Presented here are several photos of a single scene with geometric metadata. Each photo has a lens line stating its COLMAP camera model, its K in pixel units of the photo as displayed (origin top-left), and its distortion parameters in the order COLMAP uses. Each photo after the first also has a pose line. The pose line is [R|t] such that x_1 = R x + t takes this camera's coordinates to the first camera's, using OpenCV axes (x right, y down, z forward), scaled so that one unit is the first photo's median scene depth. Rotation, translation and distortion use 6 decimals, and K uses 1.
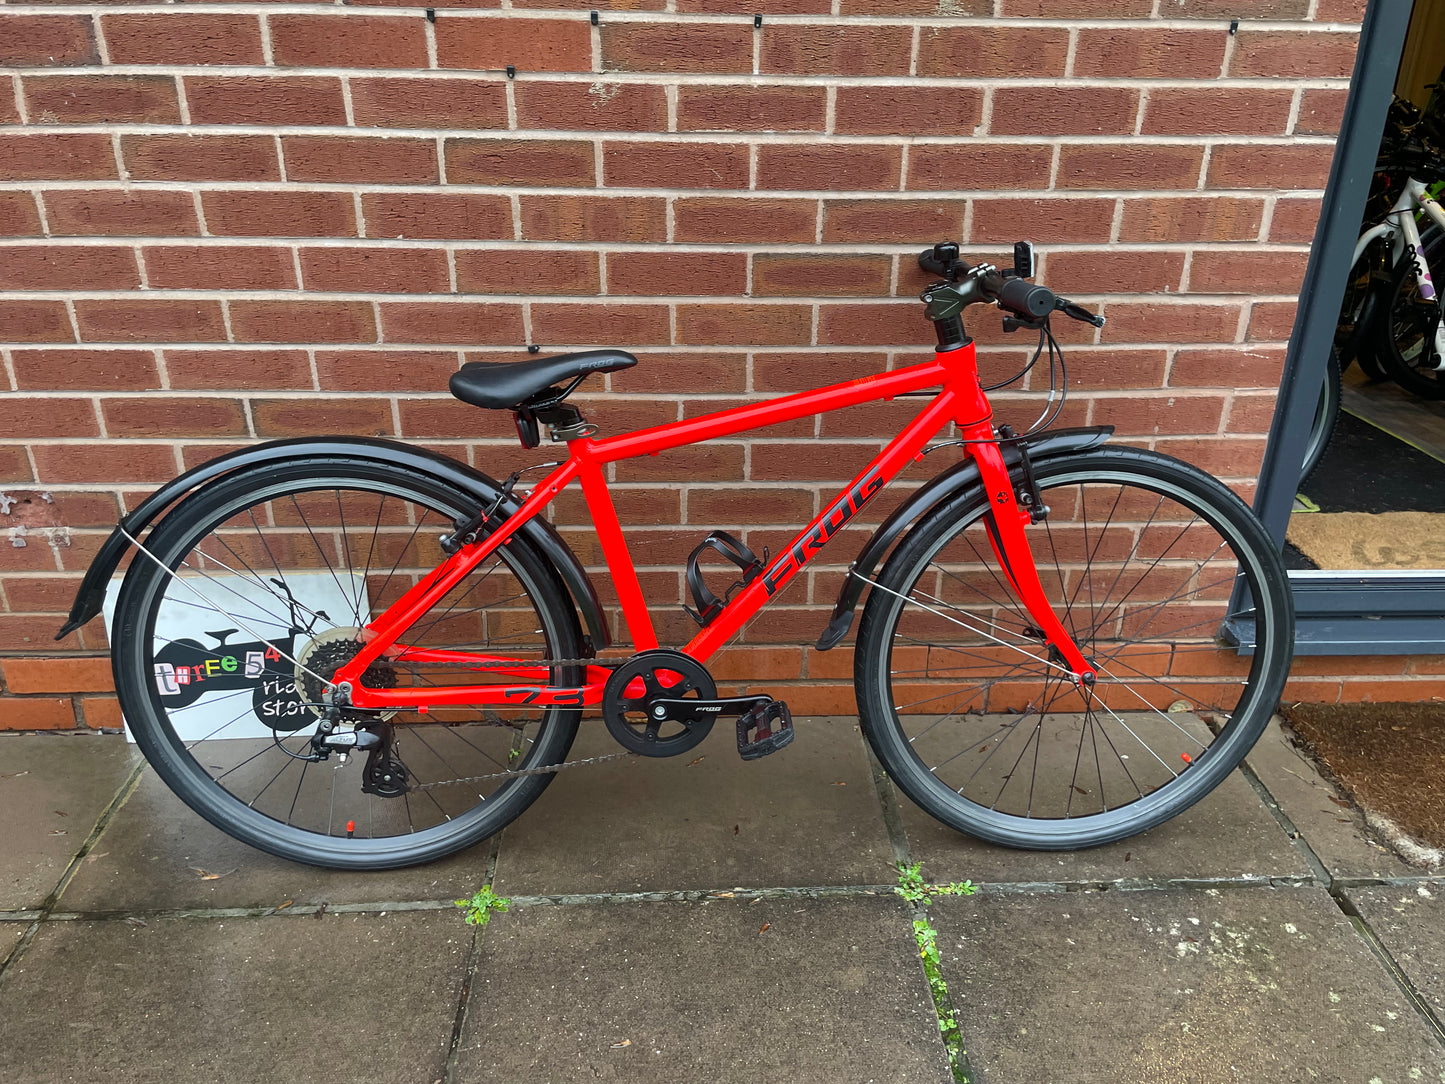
lens RADIAL K [[1091.4, 0, 735.5], [0, 1091.4, 525.5], [0, 0, 1]] dist [0.098036, -0.130943]
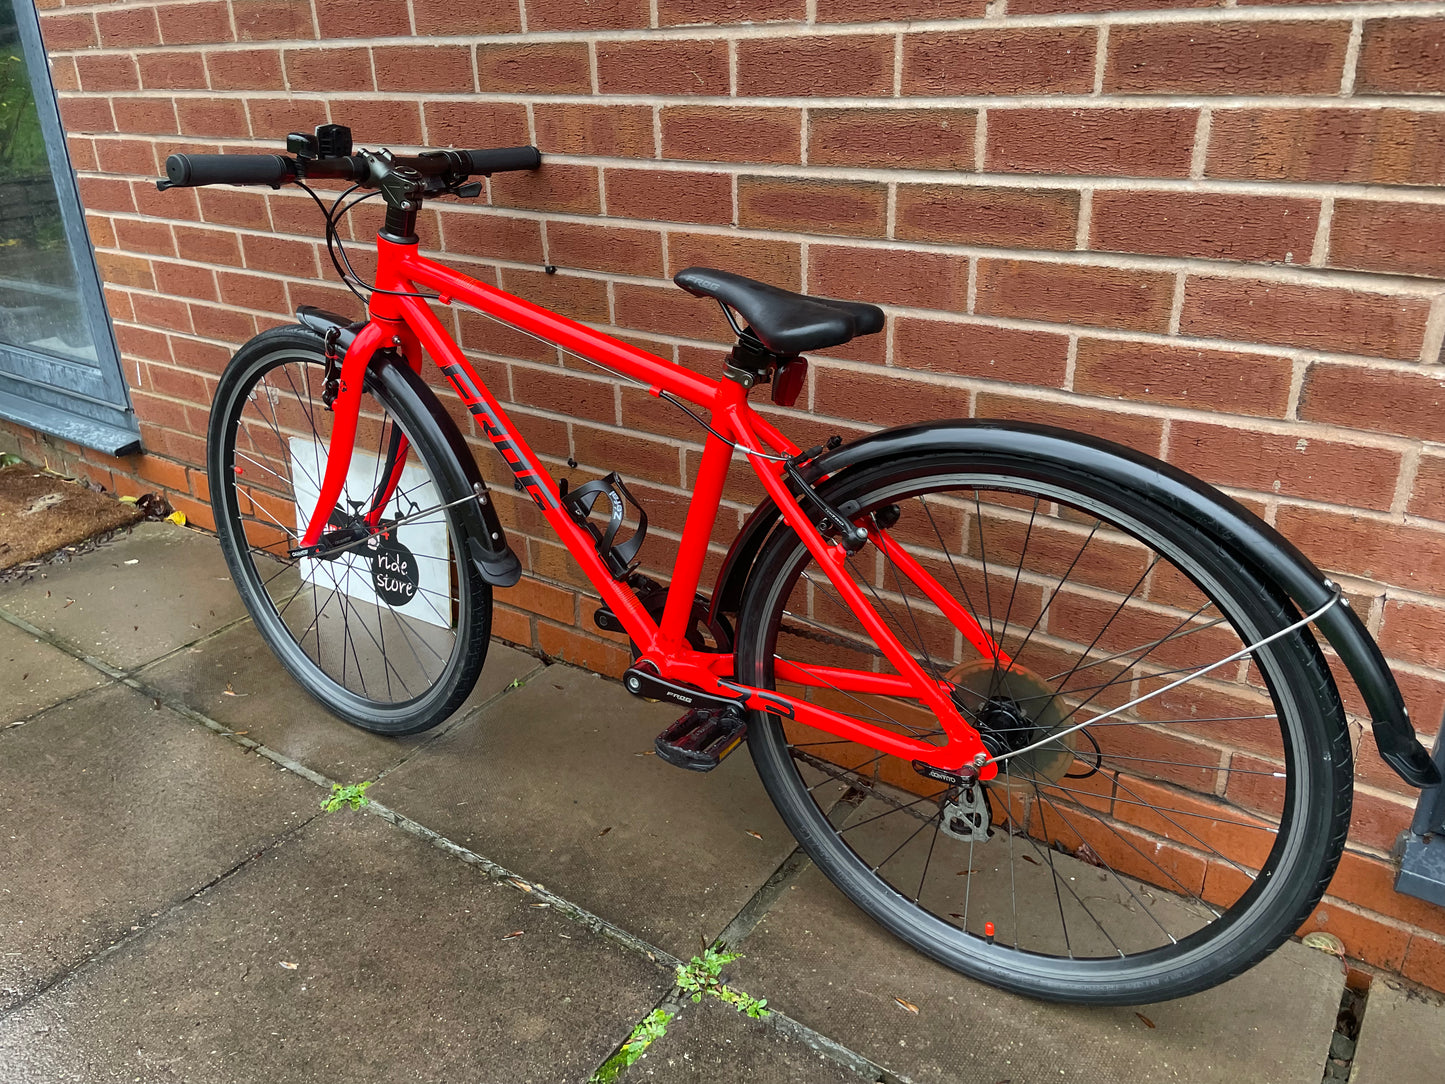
lens RADIAL K [[1091.4, 0, 715.6], [0, 1091.4, 522.3], [0, 0, 1]] dist [0.098036, -0.130943]
pose [[0.788173, 0.213650, -0.577180, 0.559891], [-0.222683, 0.973271, 0.056182, -0.034258], [0.573755, 0.084247, 0.814682, 0.336955]]
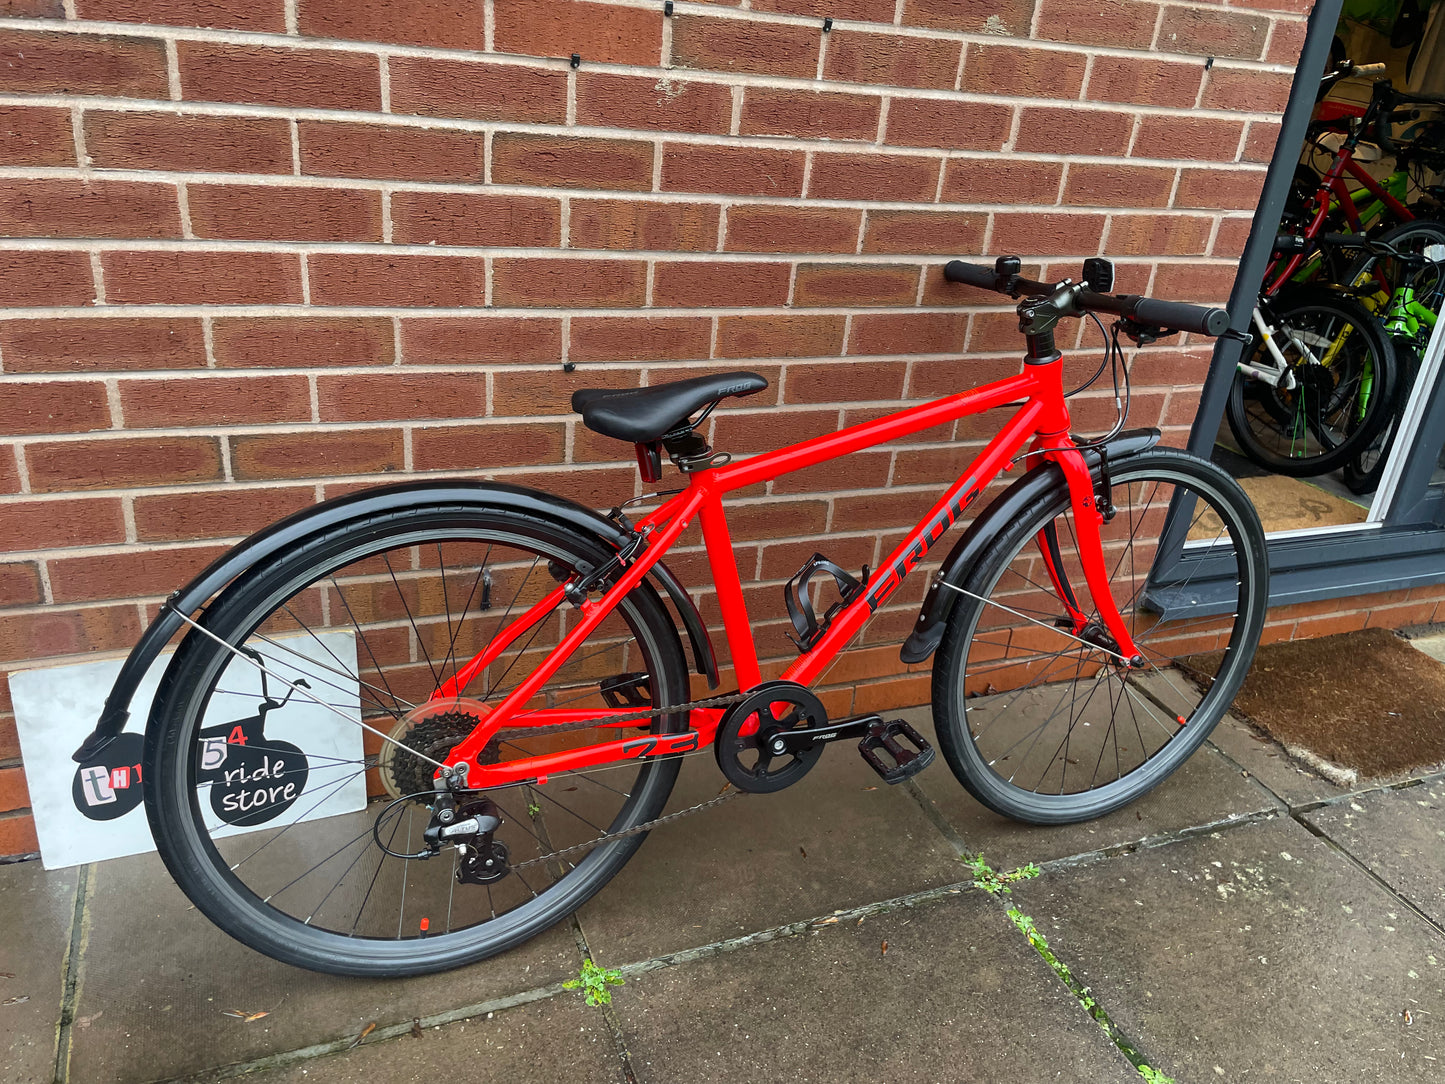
lens RADIAL K [[1091.4, 0, 730.3], [0, 1091.4, 530.7], [0, 0, 1]] dist [0.098036, -0.130943]
pose [[0.940713, -0.073638, 0.331114, -0.389406], [0.066035, 0.997232, 0.034172, -0.050577], [-0.332713, -0.010281, 0.942972, 0.104385]]
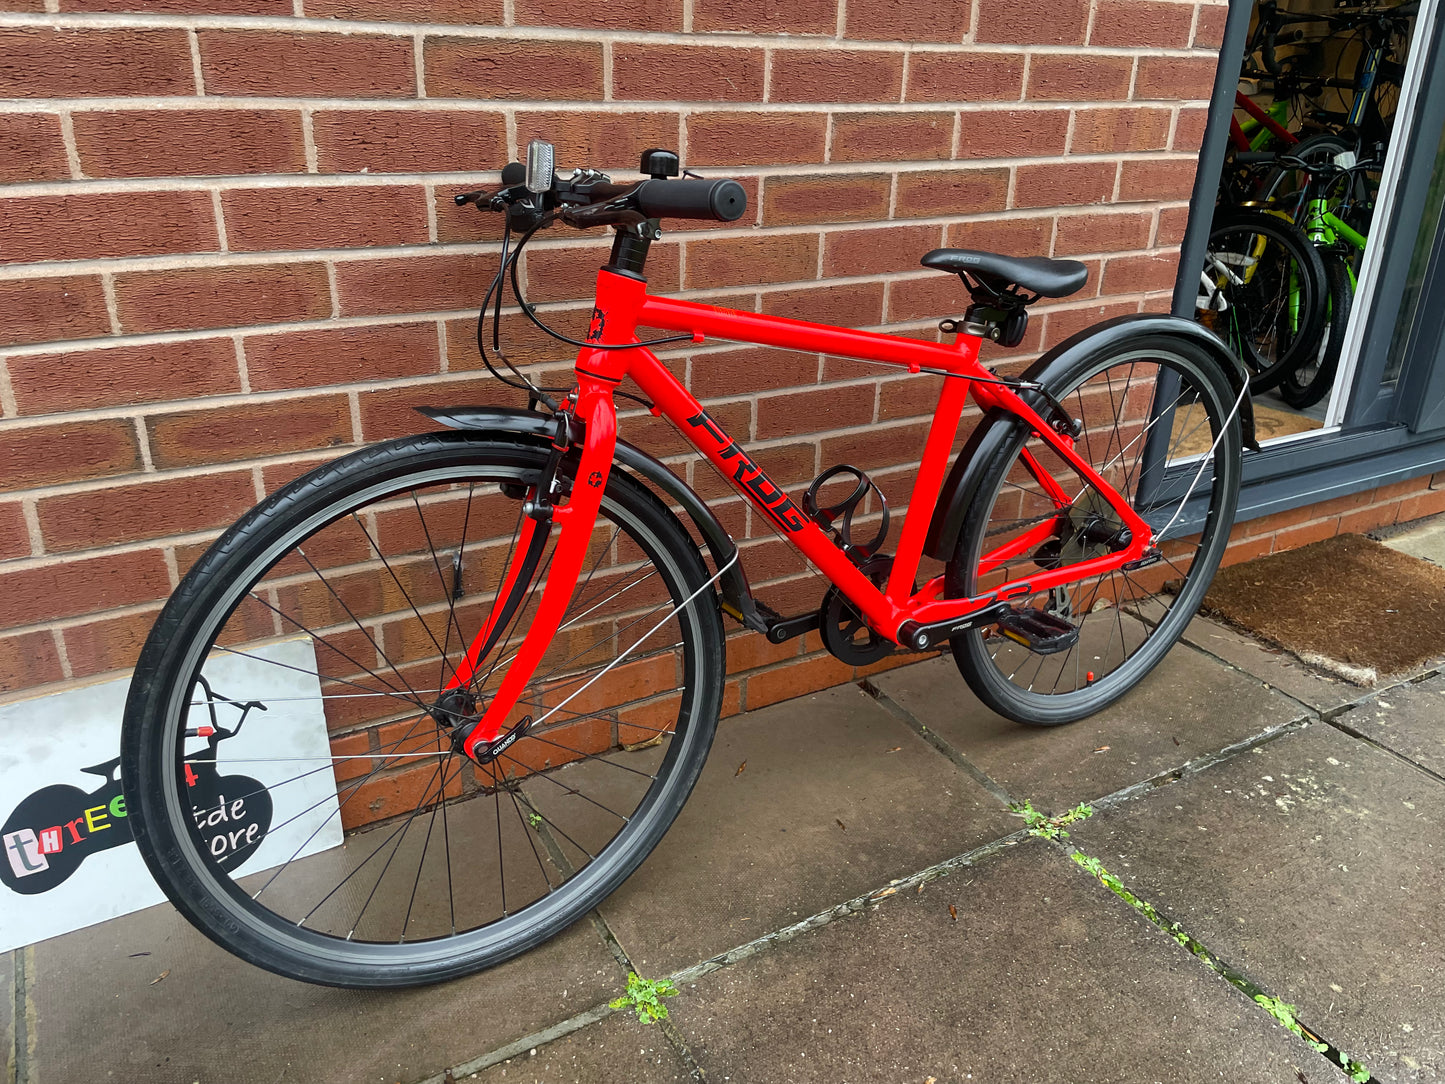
lens RADIAL K [[1091.4, 0, 720.8], [0, 1091.4, 522.2], [0, 0, 1]] dist [0.098036, -0.130943]
pose [[0.894004, -0.168394, 0.415212, -0.442601], [0.177812, 0.983931, 0.016193, 0.005177], [-0.411267, 0.059353, 0.909581, 0.230510]]
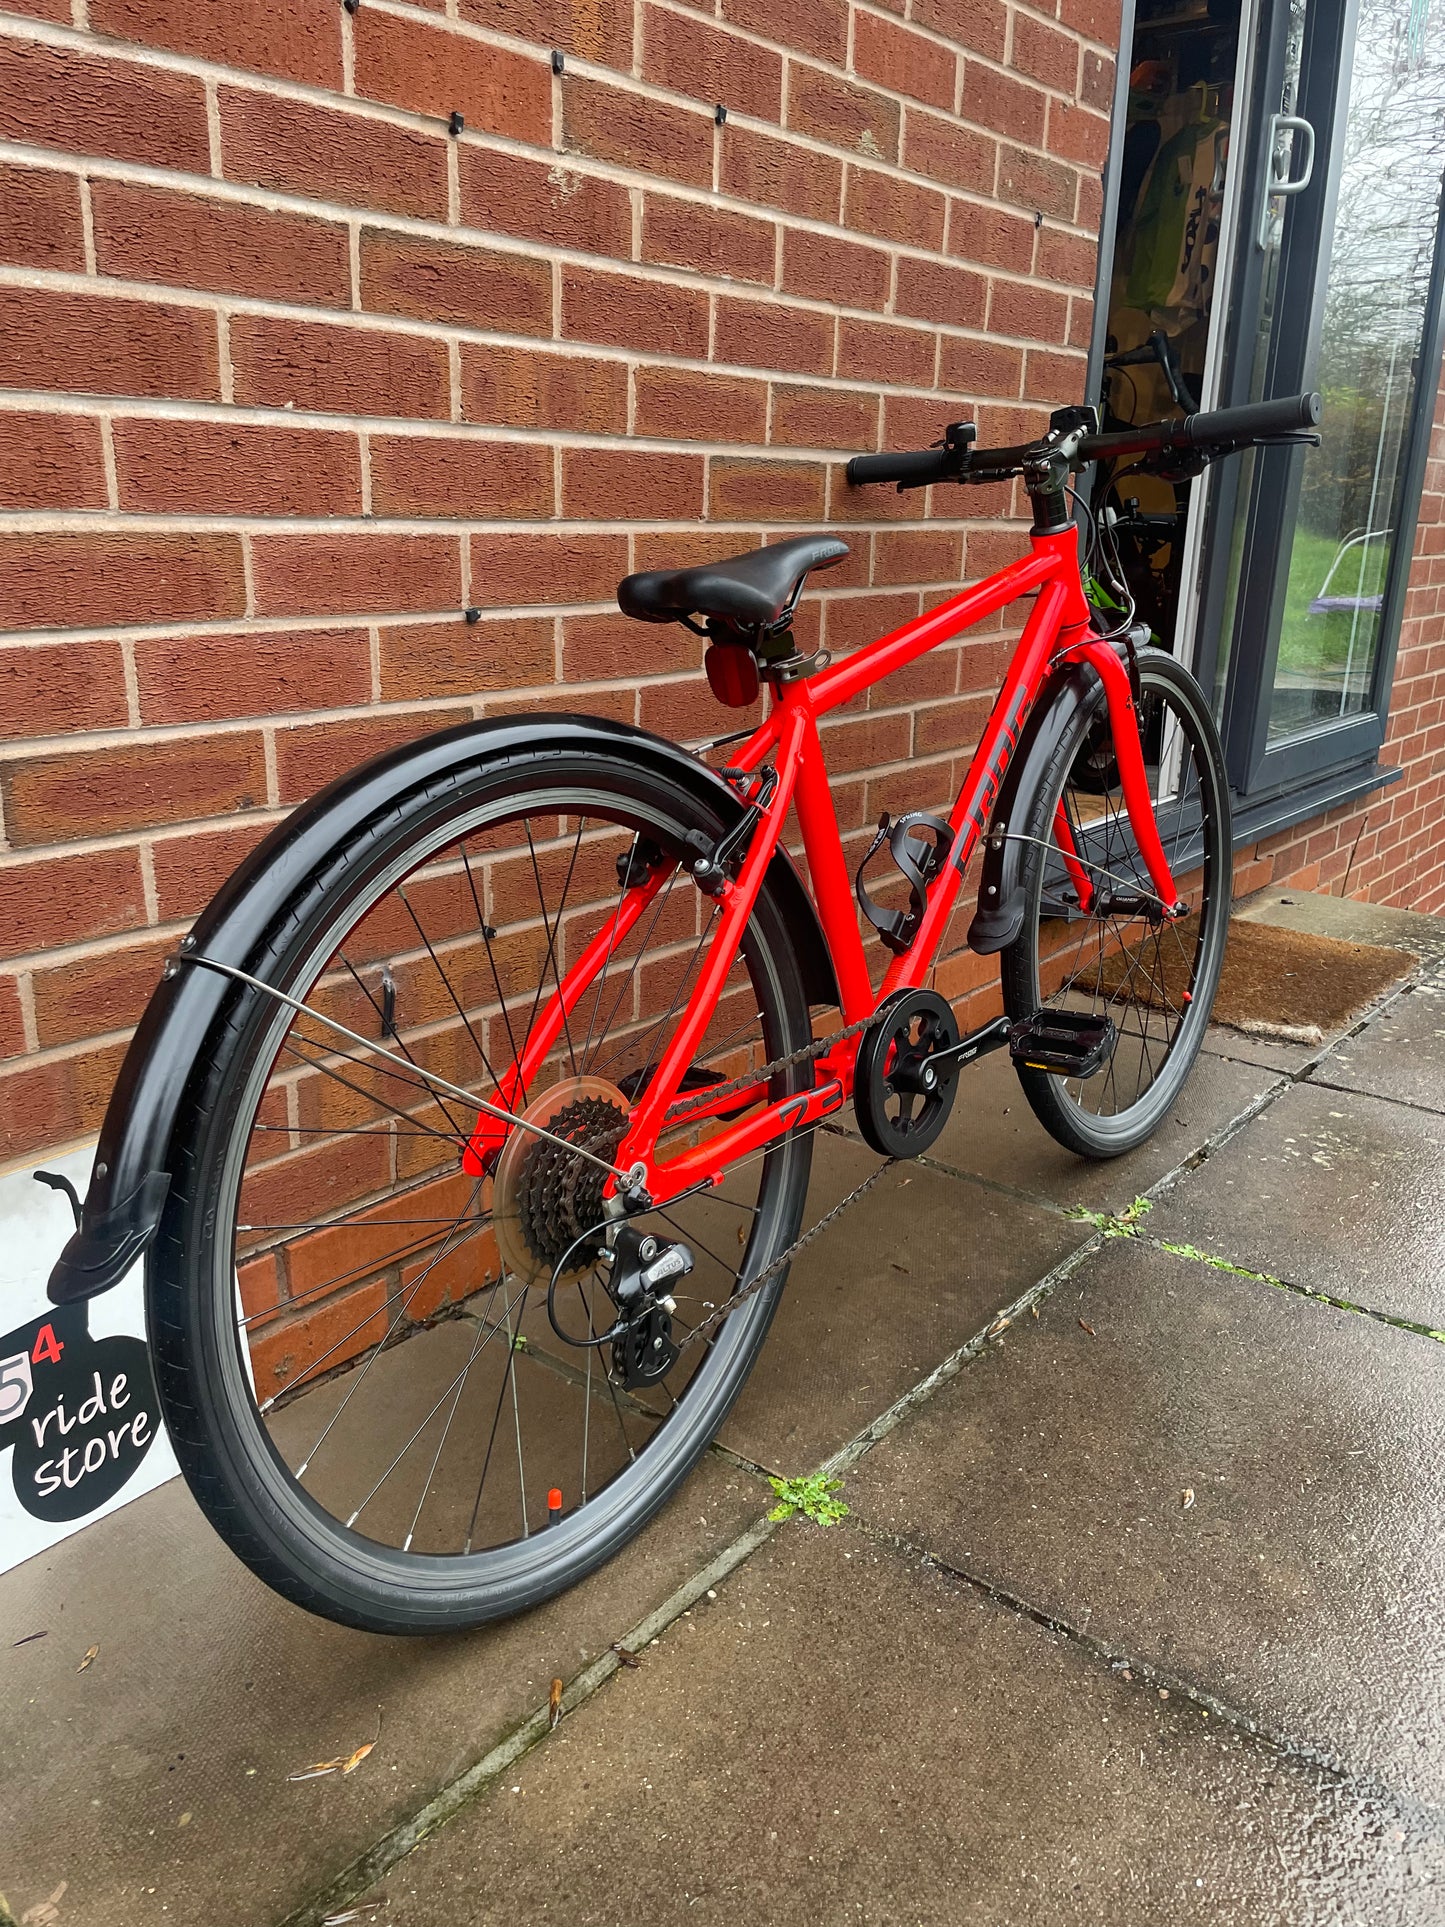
lens RADIAL K [[1455.5, 0, 719.7], [0, 1455.5, 947.4], [0, 0, 1]] dist [0.098036, -0.130943]
pose [[0.666880, -0.219163, 0.712207, -0.733691], [0.300595, 0.953676, 0.012004, 0.041731], [-0.681846, 0.206081, 0.701867, 0.415609]]
